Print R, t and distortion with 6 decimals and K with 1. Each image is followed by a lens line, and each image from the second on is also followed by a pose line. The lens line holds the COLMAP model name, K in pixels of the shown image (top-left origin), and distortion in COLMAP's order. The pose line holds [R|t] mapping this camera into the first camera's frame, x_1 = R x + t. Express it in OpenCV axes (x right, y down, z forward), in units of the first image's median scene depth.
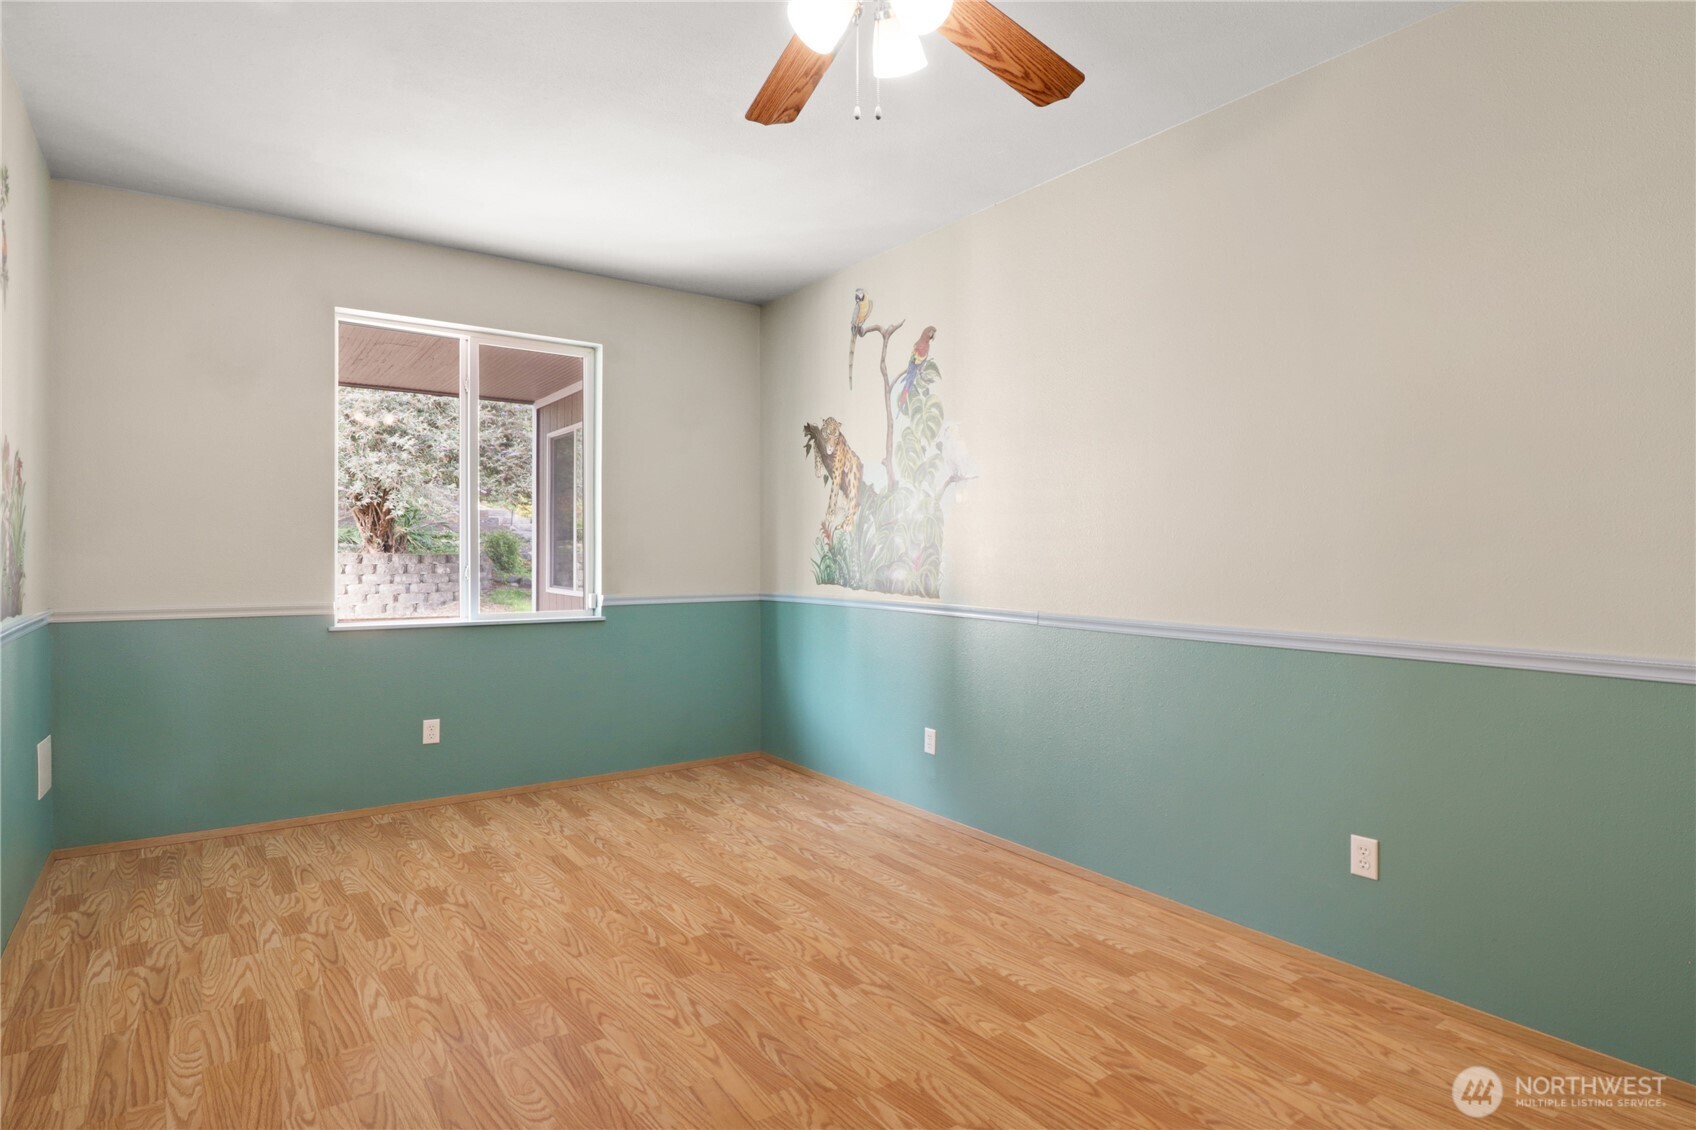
lens RADIAL K [[884.9, 0, 843.9], [0, 884.9, 560.6], [0, 0, 1]] dist [-0.001776, -0.008750]
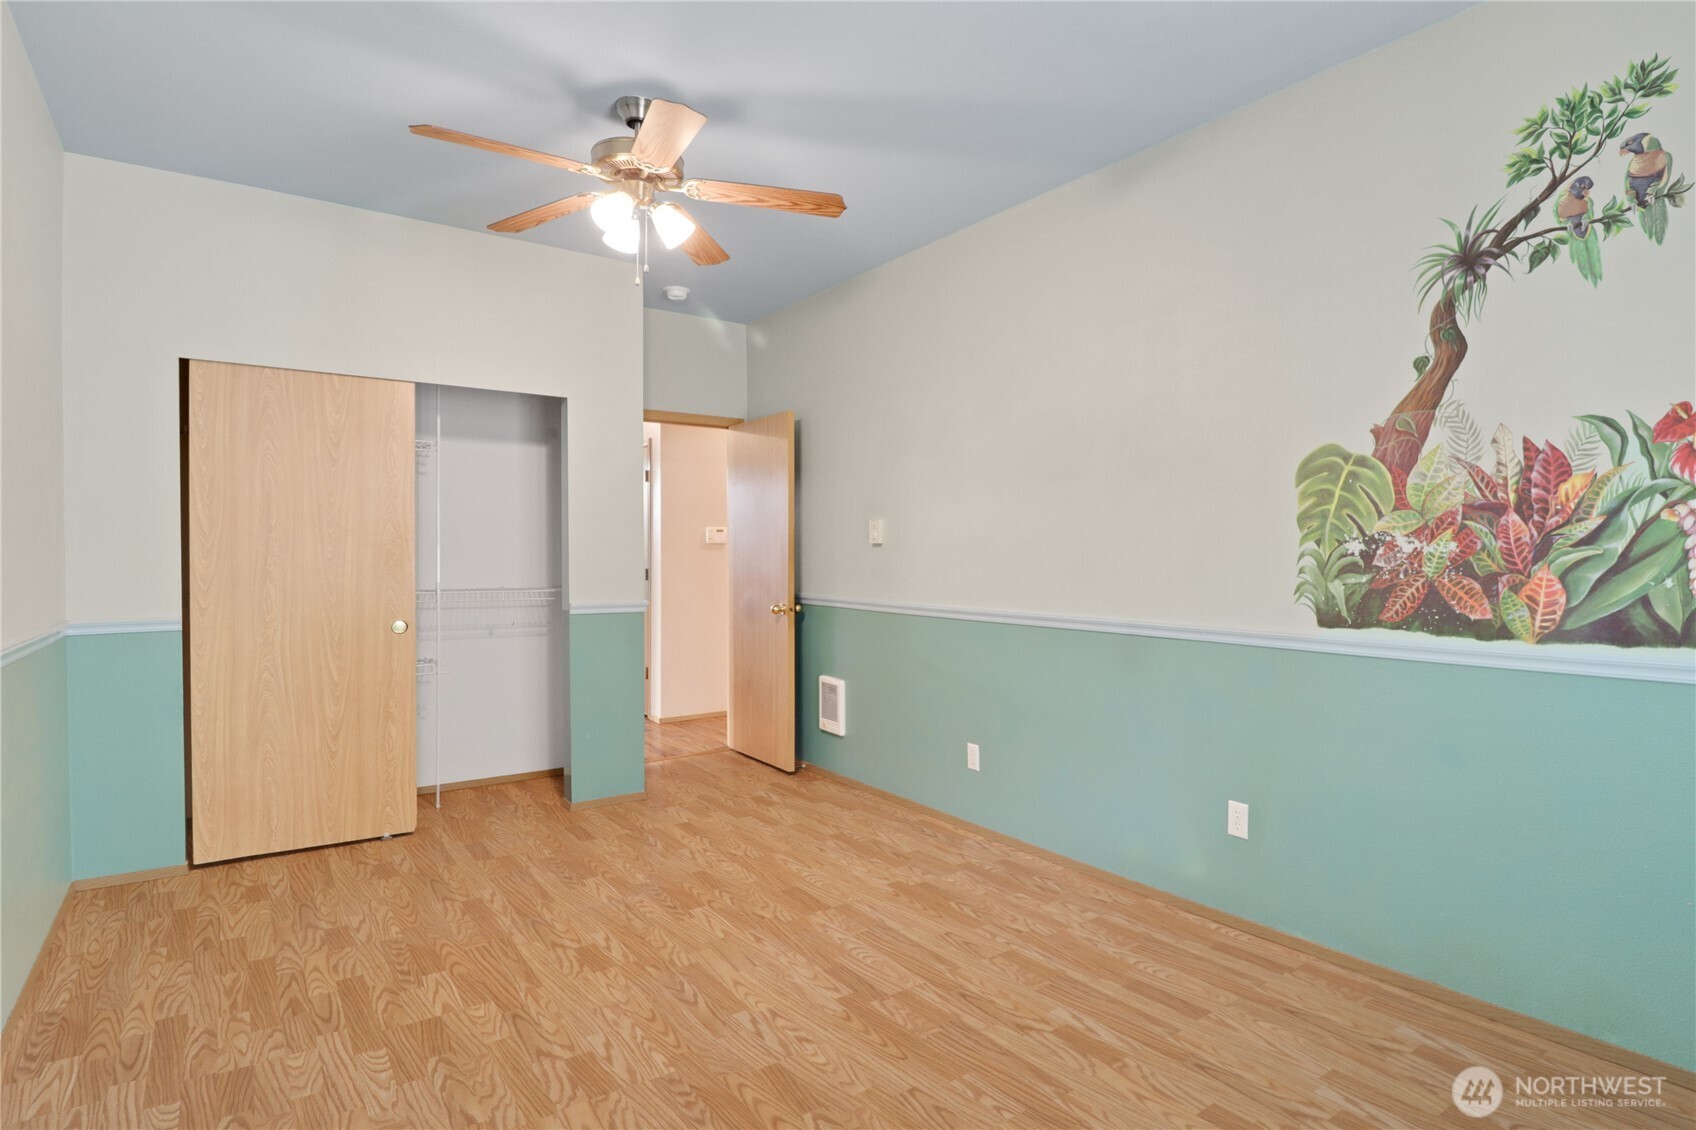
lens RADIAL K [[884.9, 0, 859.5], [0, 884.9, 556.3], [0, 0, 1]] dist [-0.001776, -0.008750]
pose [[-0.999891, -0.001209, 0.014693, -0.238631], [-0.001065, 0.999951, 0.009802, -0.021662], [-0.014704, 0.009786, -0.999844, 1.587953]]
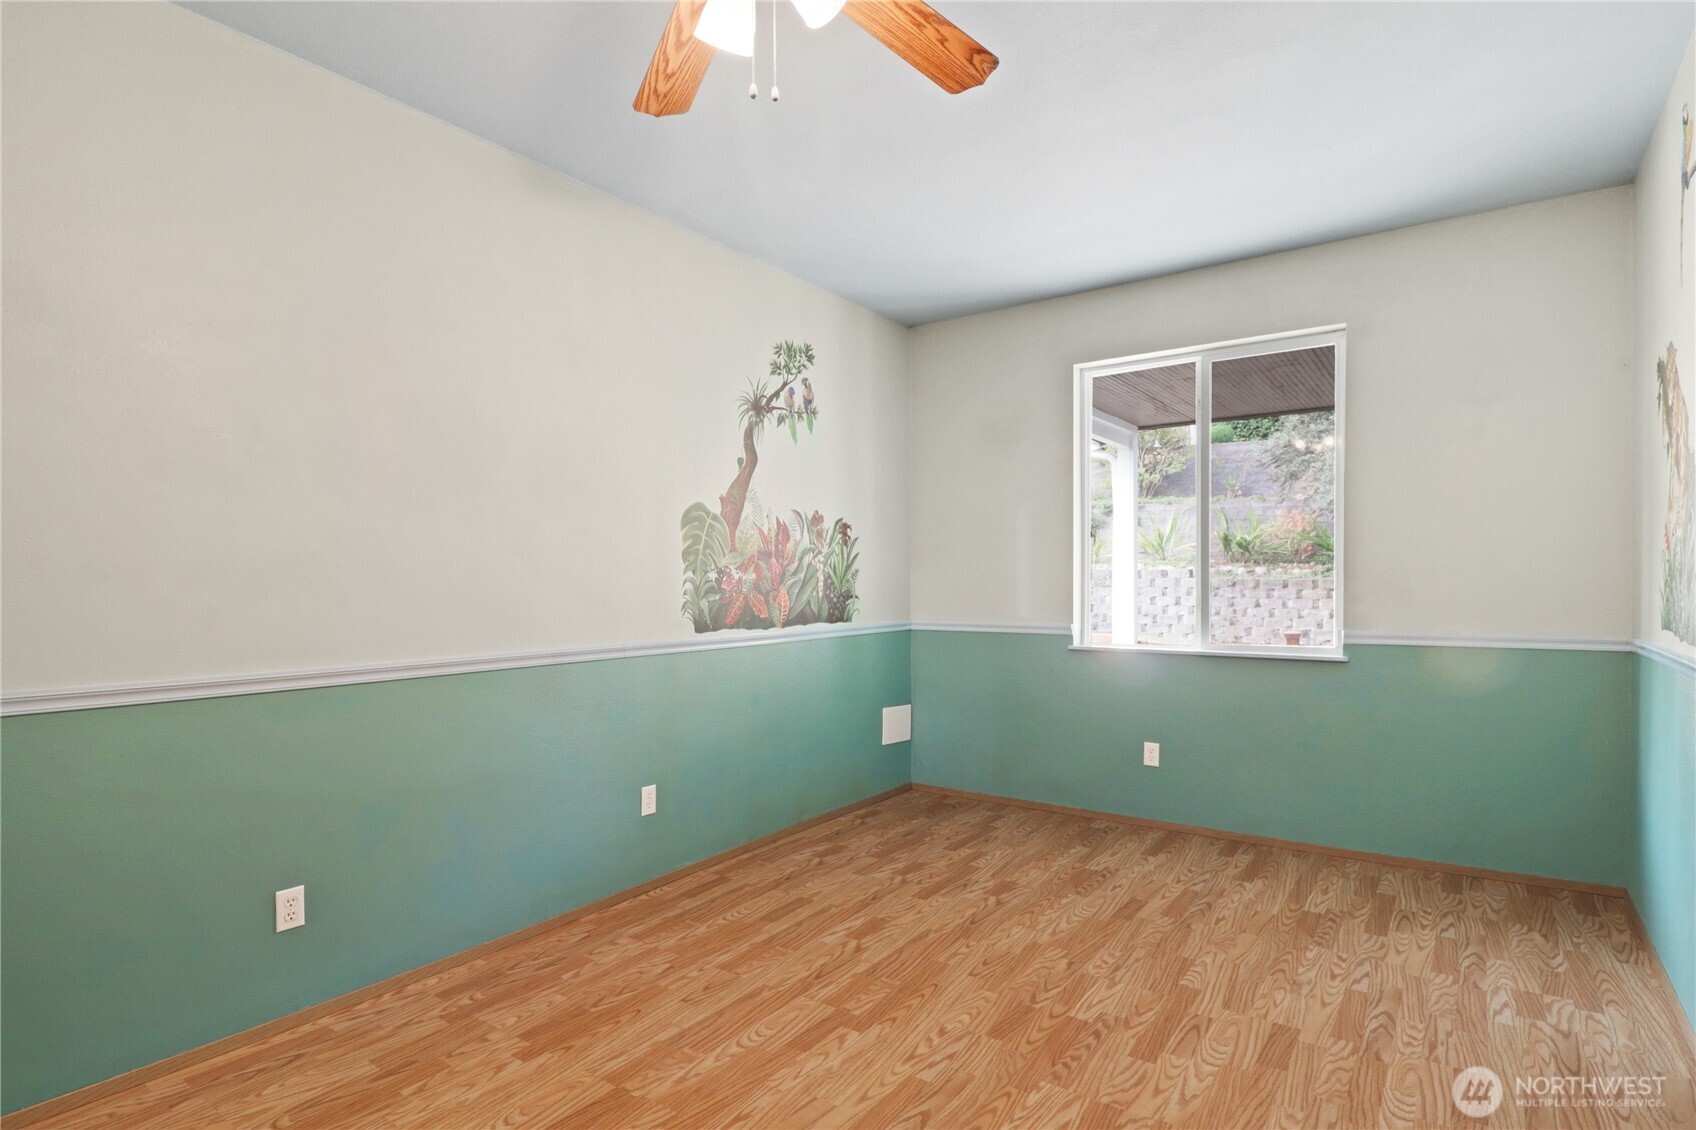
lens RADIAL K [[884.9, 0, 856.9], [0, 884.9, 601.1], [0, 0, 1]] dist [-0.001776, -0.008750]
pose [[0.322836, 0.015284, -0.946332, 0.565201], [0.004726, 0.999831, 0.017760, -0.007750], [0.946443, -0.010206, 0.322709, 0.489060]]
